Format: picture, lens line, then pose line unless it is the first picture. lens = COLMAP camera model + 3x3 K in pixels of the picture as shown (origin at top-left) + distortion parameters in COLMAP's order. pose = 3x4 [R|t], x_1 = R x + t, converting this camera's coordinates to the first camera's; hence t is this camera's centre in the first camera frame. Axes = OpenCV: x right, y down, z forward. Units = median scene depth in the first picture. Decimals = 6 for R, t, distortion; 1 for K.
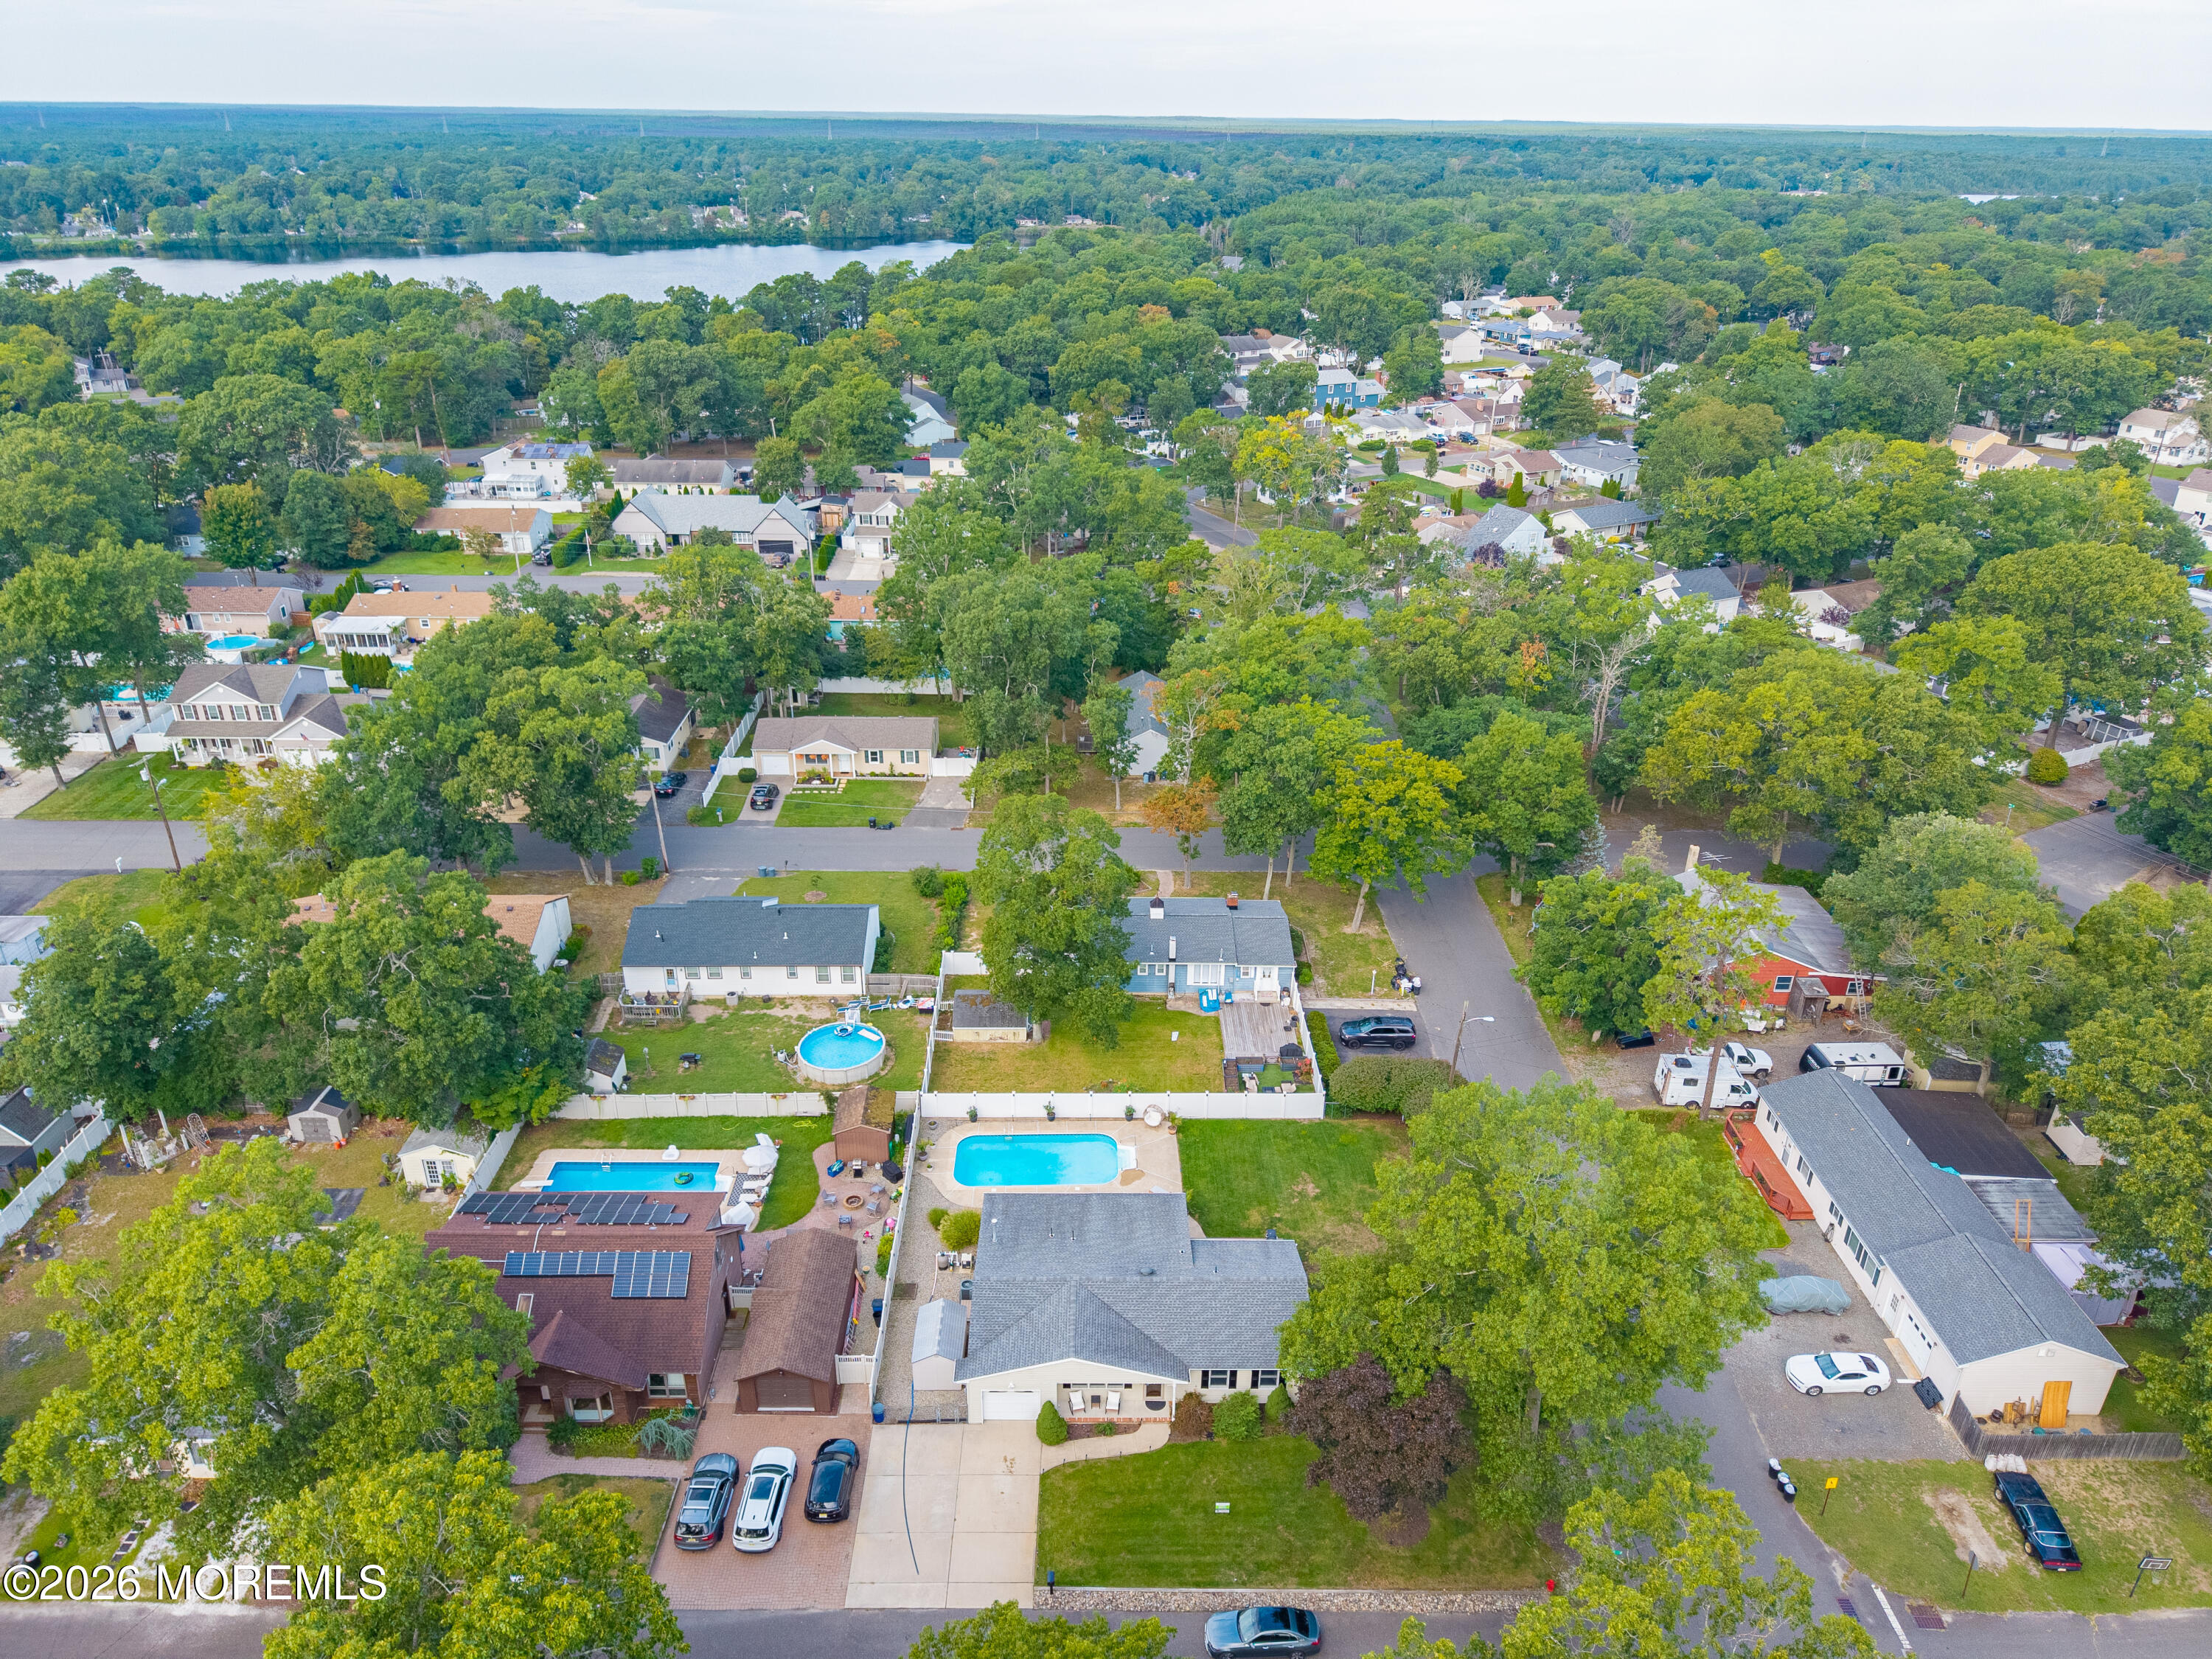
lens RADIAL K [[1483.4, 0, 1106.0], [0, 1483.4, 829.5], [0, 0, 1]] dist [0.036348, -0.047115]
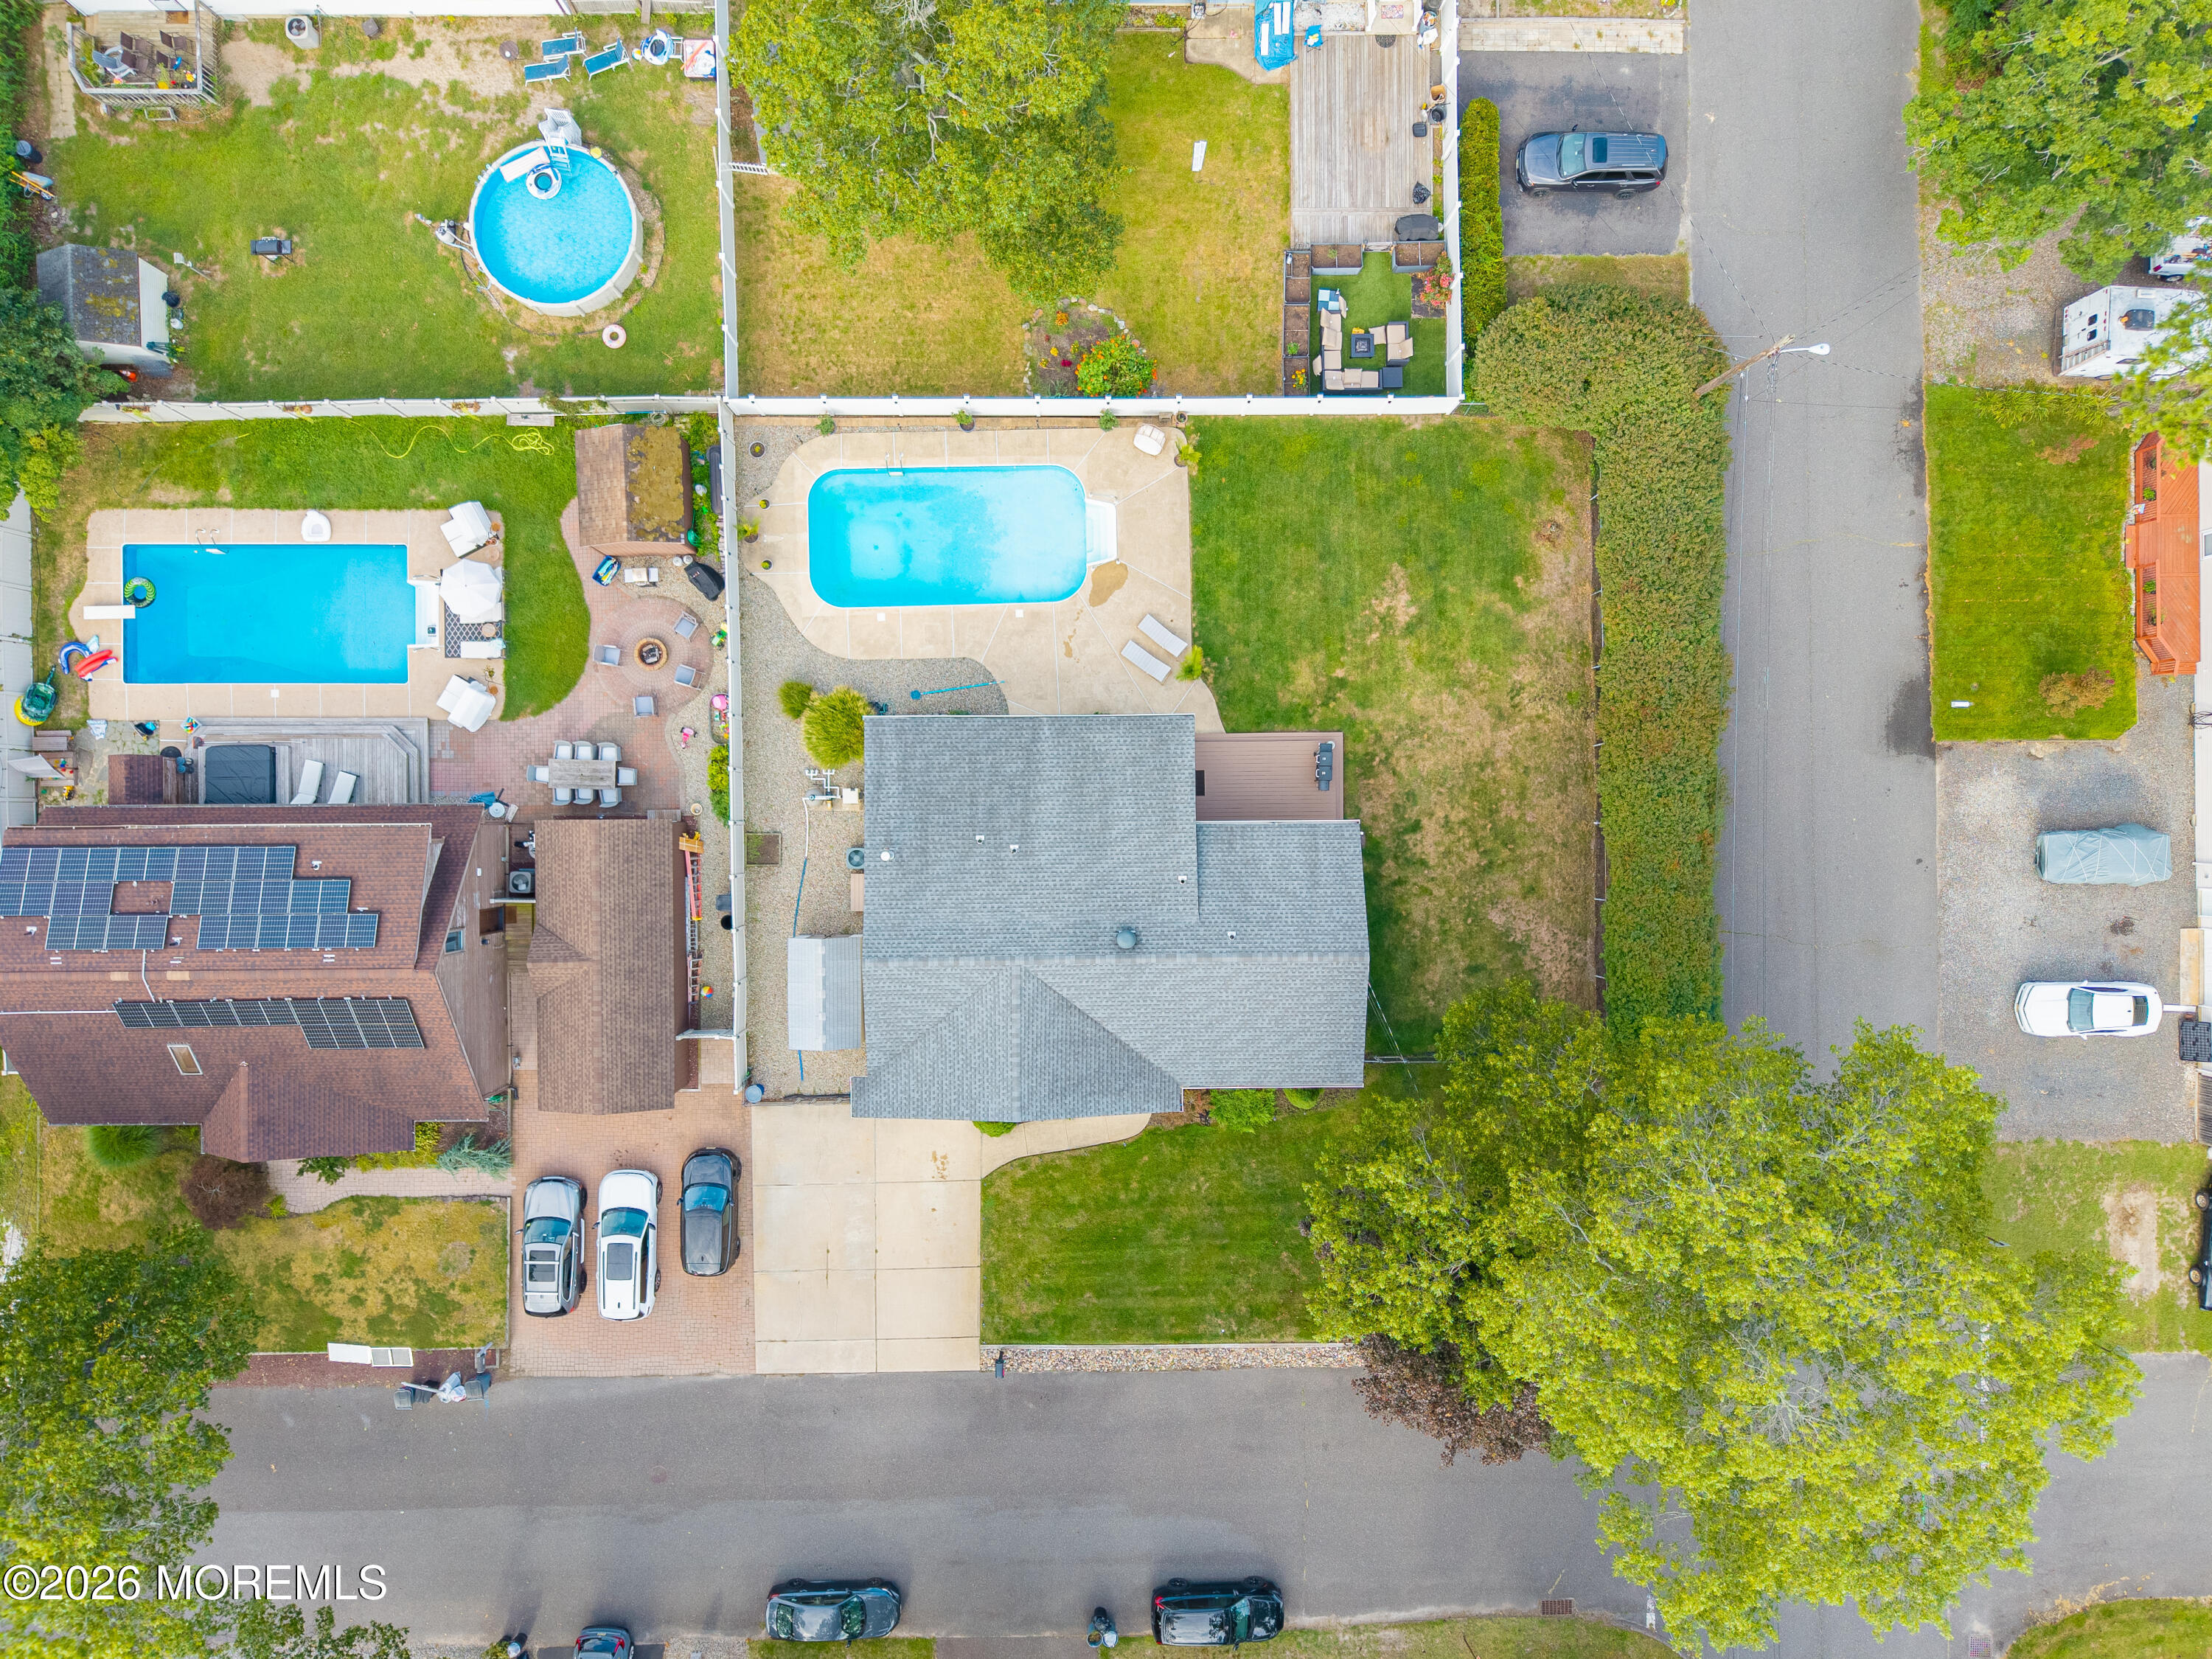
lens RADIAL K [[1467.2, 0, 1106.0], [0, 1467.2, 829.5], [0, 0, 1]] dist [0.002966, 0.000345]
pose [[0.999904, -0.001499, 0.013776, 0.007430], [-0.011825, 0.425992, 0.904650, -0.240439], [-0.007224, -0.904726, 0.425934, 0.616460]]
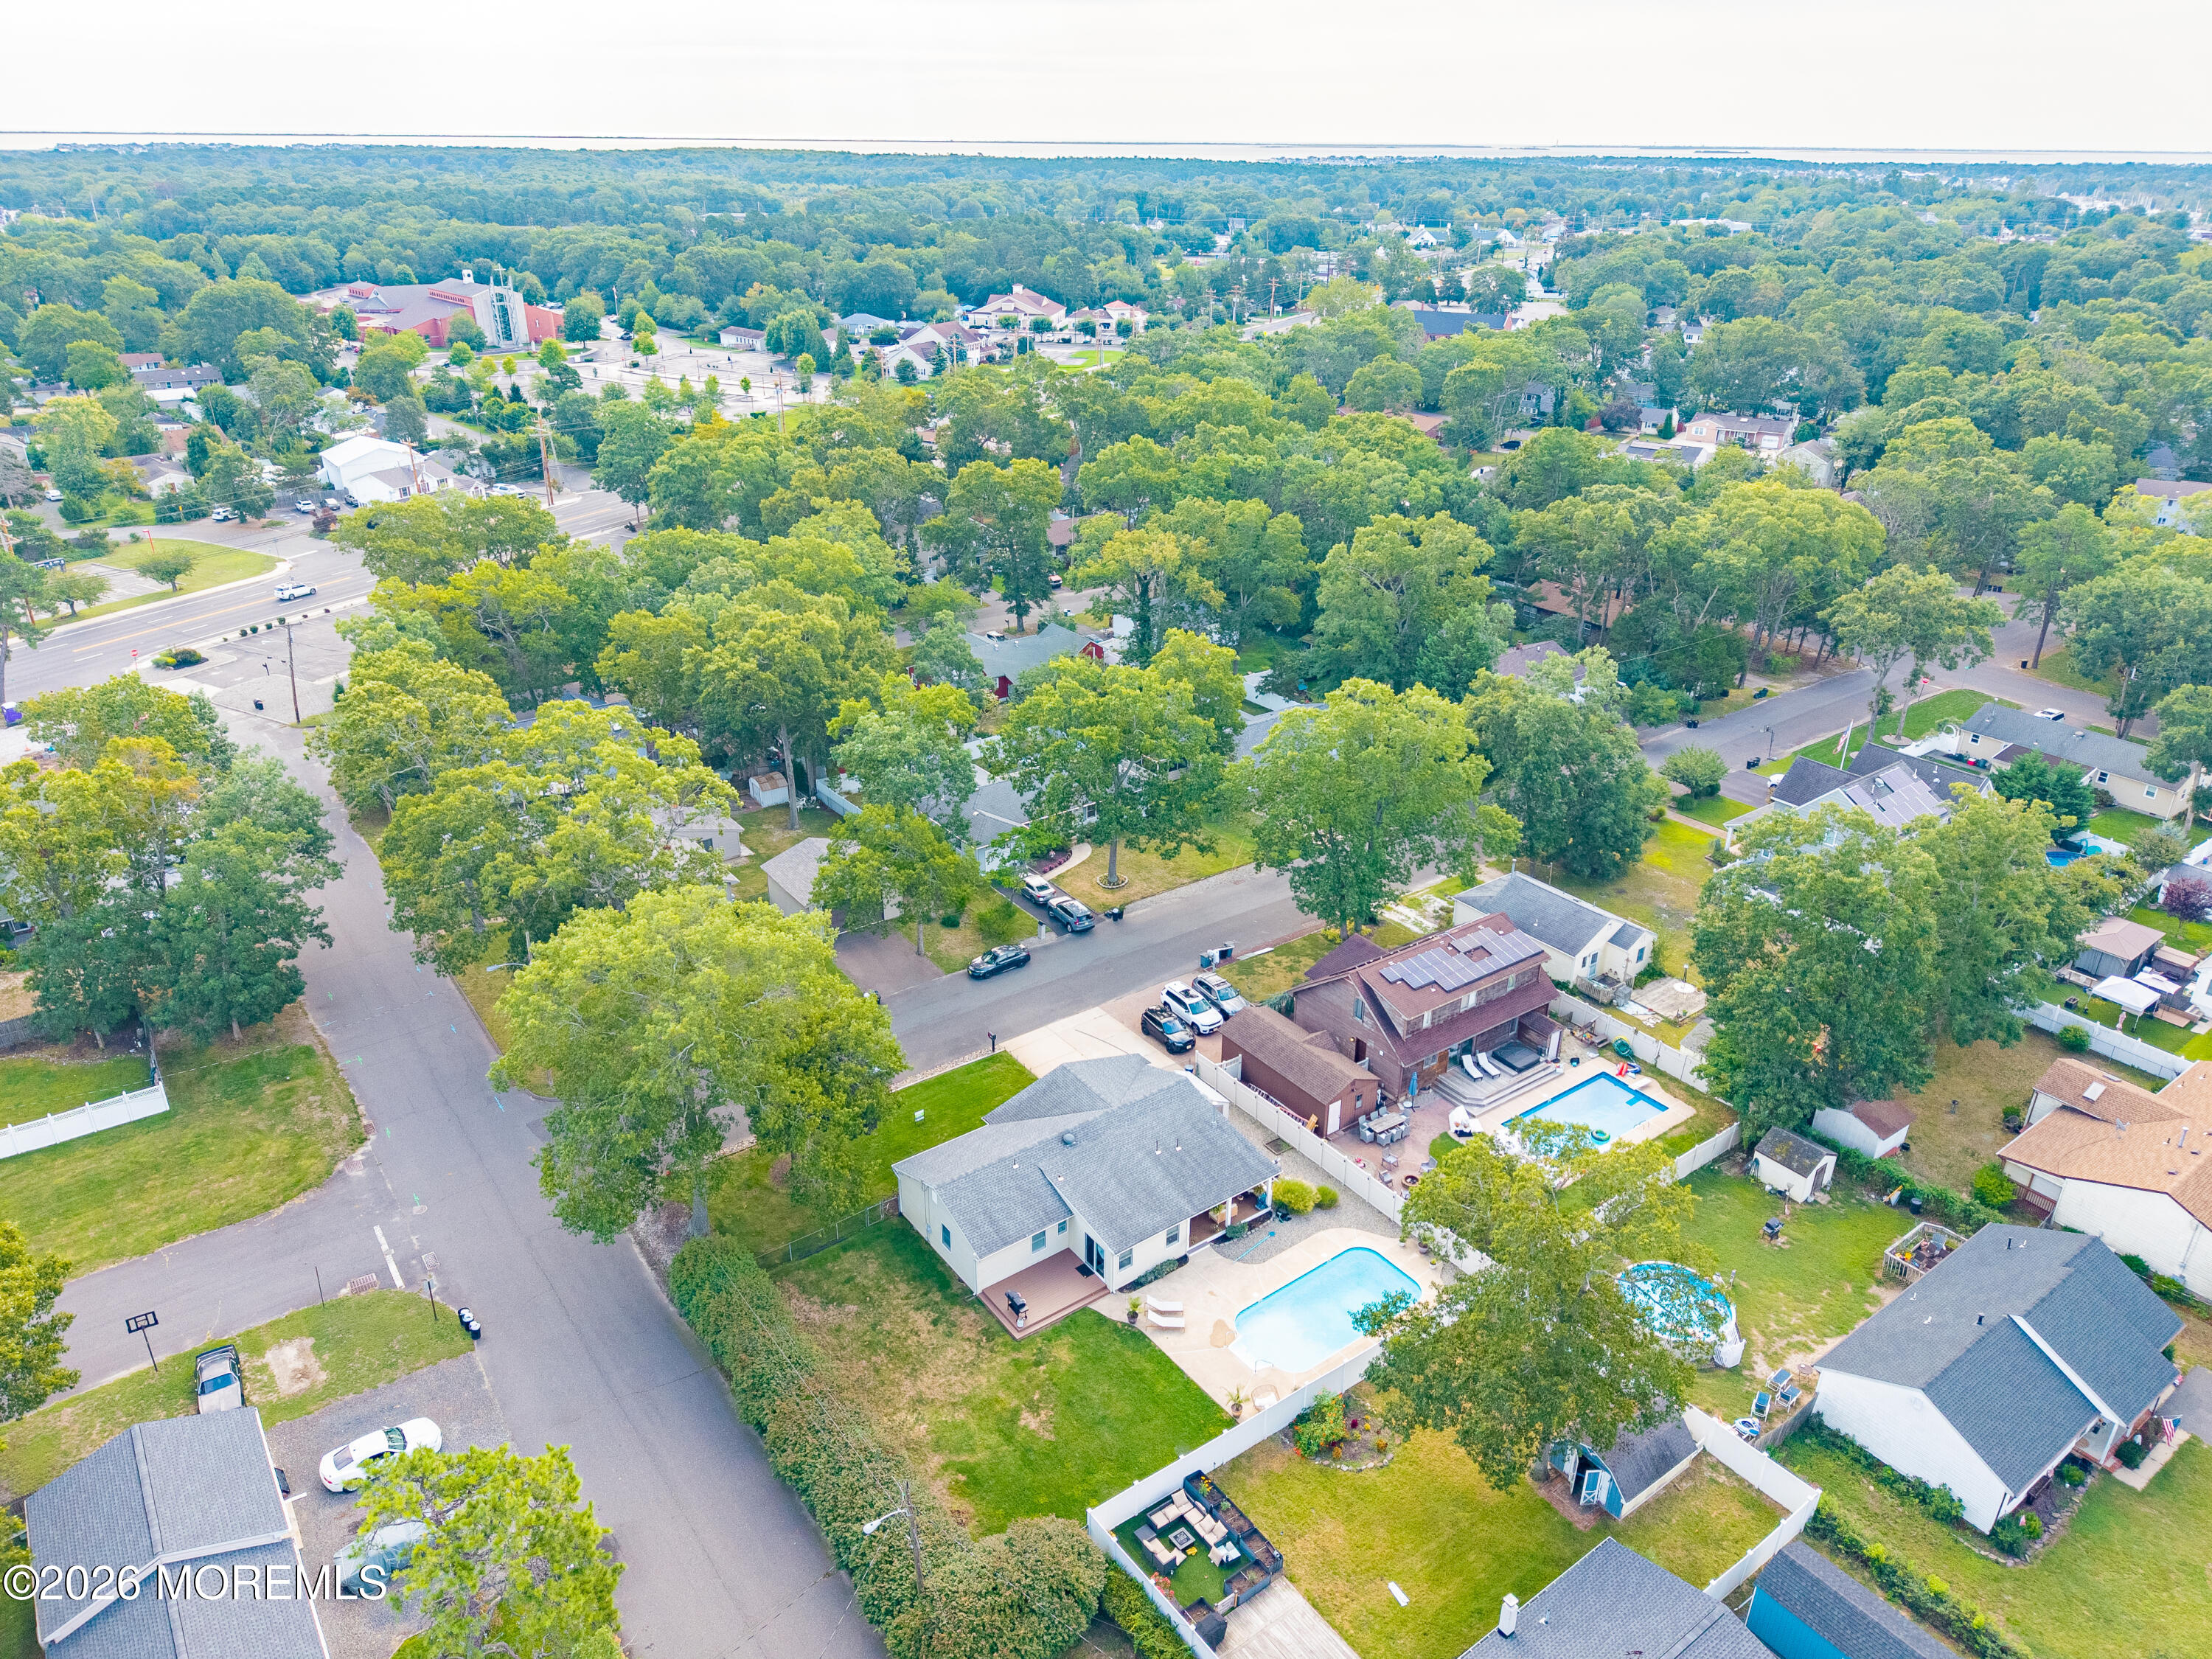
lens RADIAL K [[1494.5, 0, 1104.9], [0, 1494.5, 820.7], [0, 0, 1]] dist [0.029057, -0.031421]
pose [[-0.812031, 0.222729, -0.539442, 0.424641], [-0.272313, 0.672928, 0.687760, -0.478280], [0.516190, 0.705379, -0.485786, 1.094922]]
